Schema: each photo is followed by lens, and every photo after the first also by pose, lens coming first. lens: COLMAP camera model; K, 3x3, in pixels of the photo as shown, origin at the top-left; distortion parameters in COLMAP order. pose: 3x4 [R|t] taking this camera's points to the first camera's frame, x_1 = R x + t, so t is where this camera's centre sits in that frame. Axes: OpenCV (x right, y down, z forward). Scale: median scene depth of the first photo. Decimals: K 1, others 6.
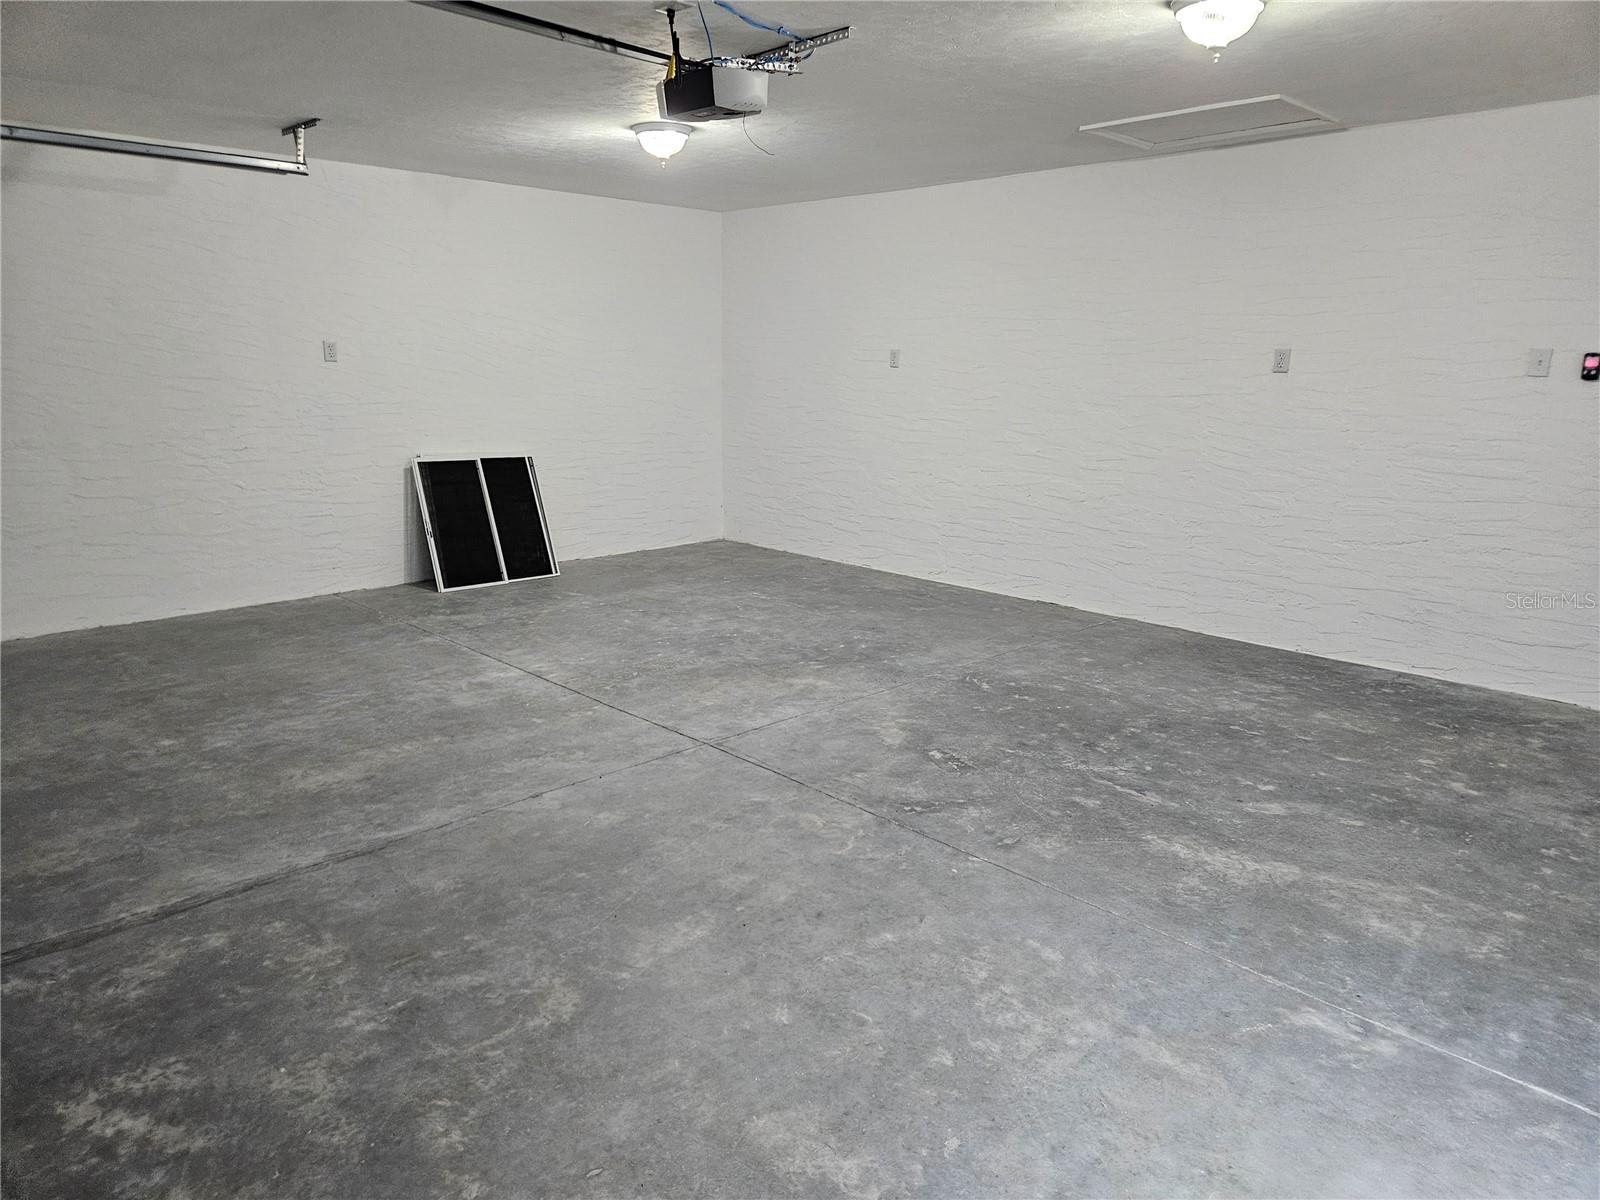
lens RADIAL K [[1078.2, 0, 792.4], [0, 1078.2, 575.8], [0, 0, 1]] dist [0.080936, -0.065818]
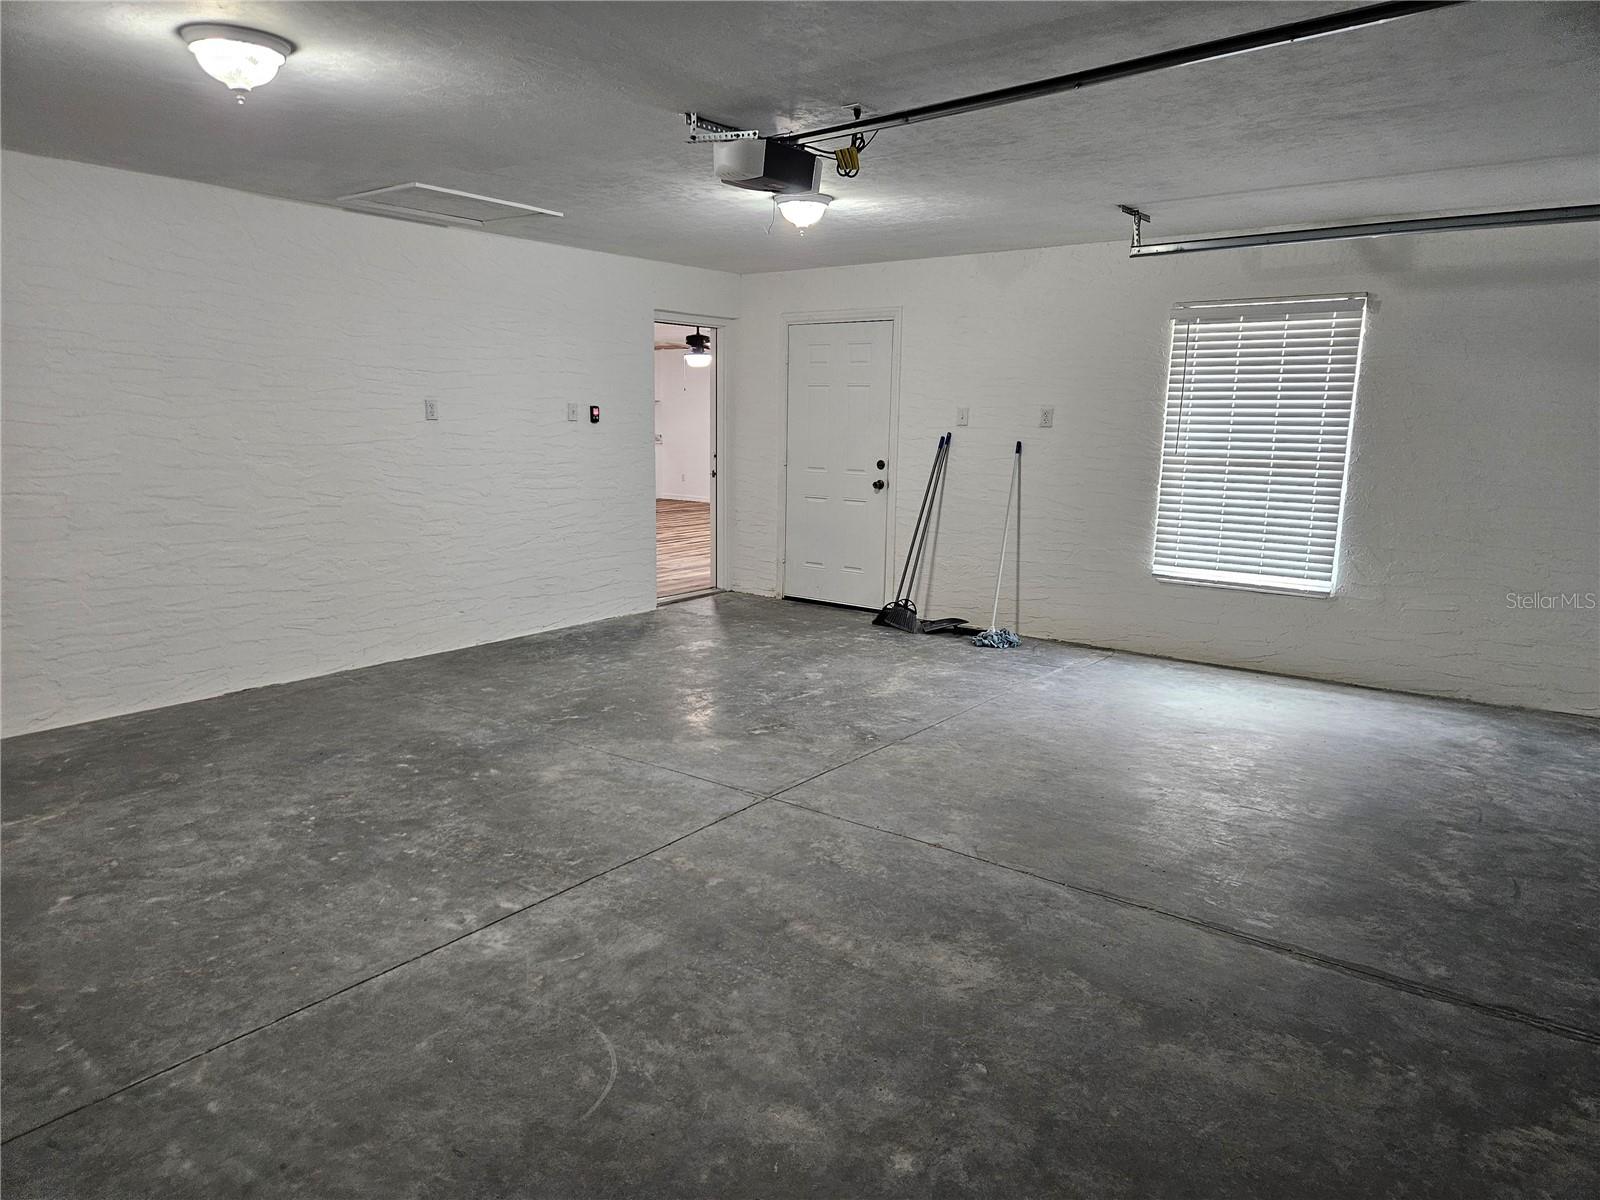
lens RADIAL K [[1064.1, 0, 789.5], [0, 1064.1, 598.2], [0, 0, 1]] dist [0.075478, -0.065016]
pose [[-0.148729, -0.183356, 0.971731, -0.967361], [0.185649, 0.960010, 0.209559, -0.216674], [-0.971295, 0.211568, -0.108742, 1.003083]]
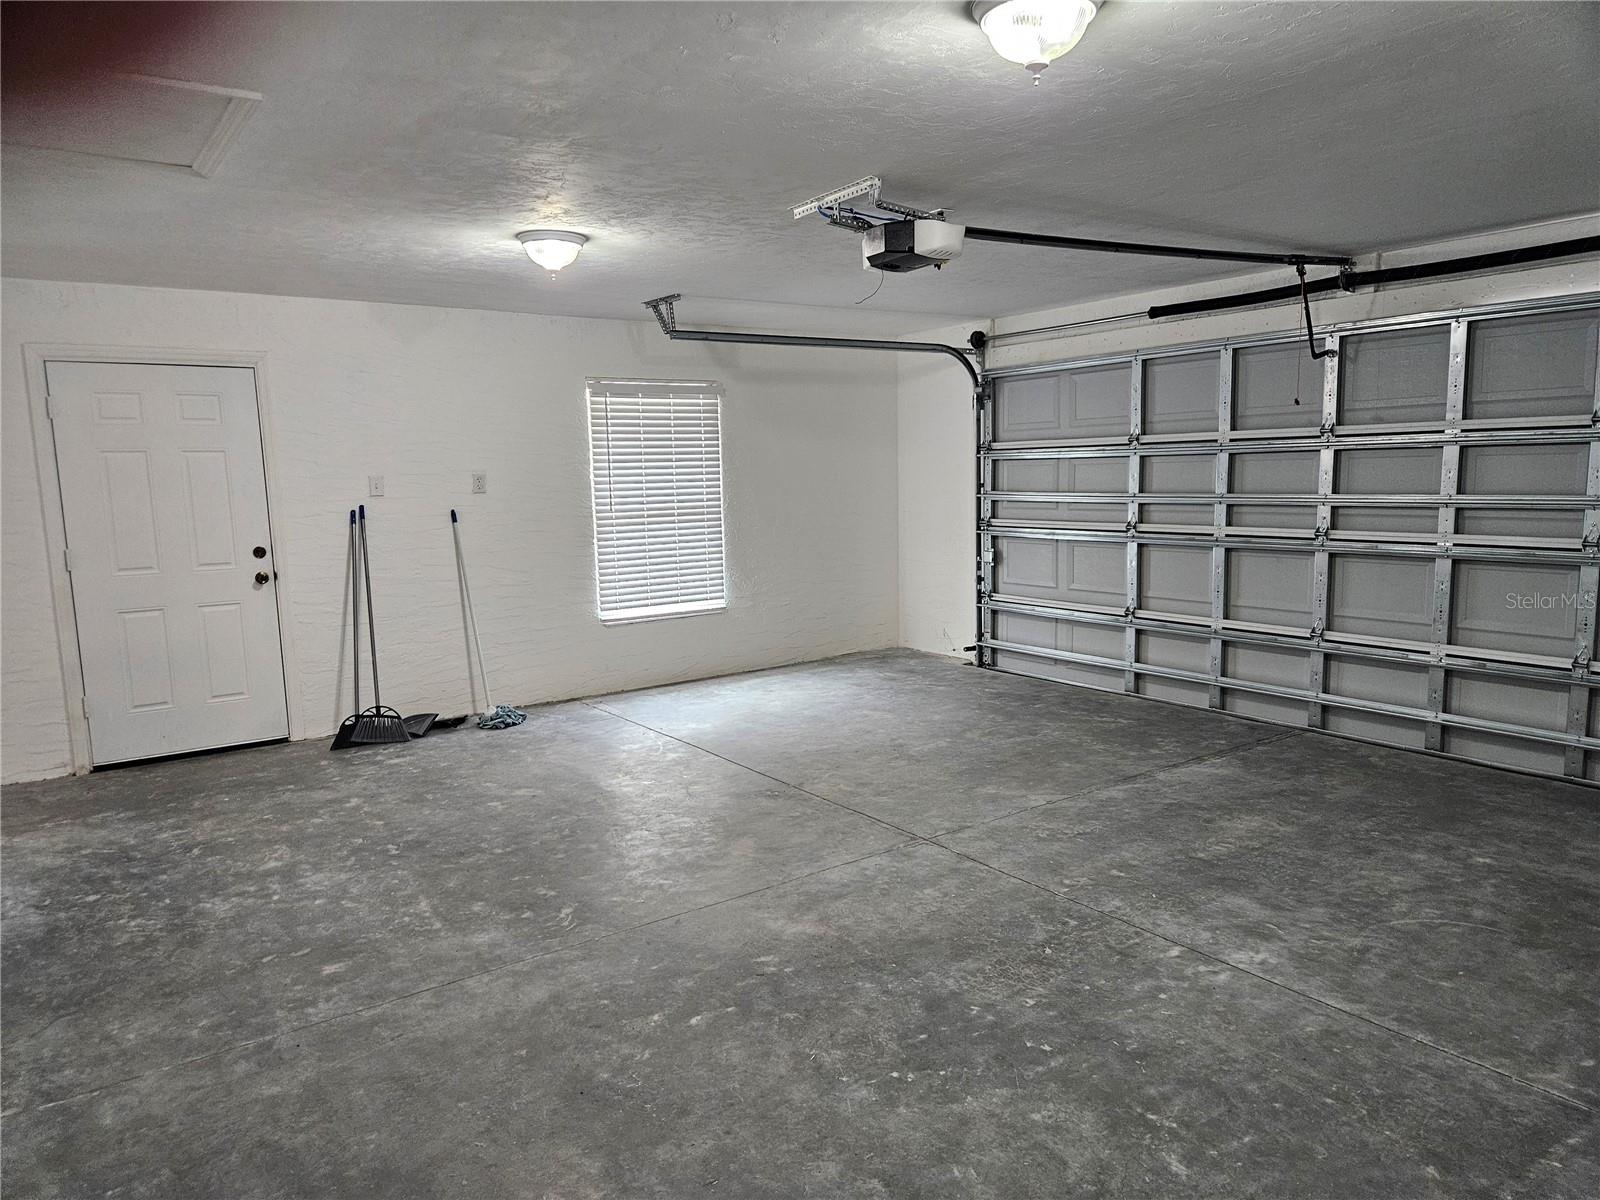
lens RADIAL K [[1064.1, 0, 789.5], [0, 1064.1, 598.2], [0, 0, 1]] dist [0.075478, -0.065016]
pose [[-0.987276, -0.004794, 0.158943, -0.107944], [0.047115, 0.945845, 0.321181, -0.387559], [-0.151875, 0.324583, -0.933585, 1.827859]]
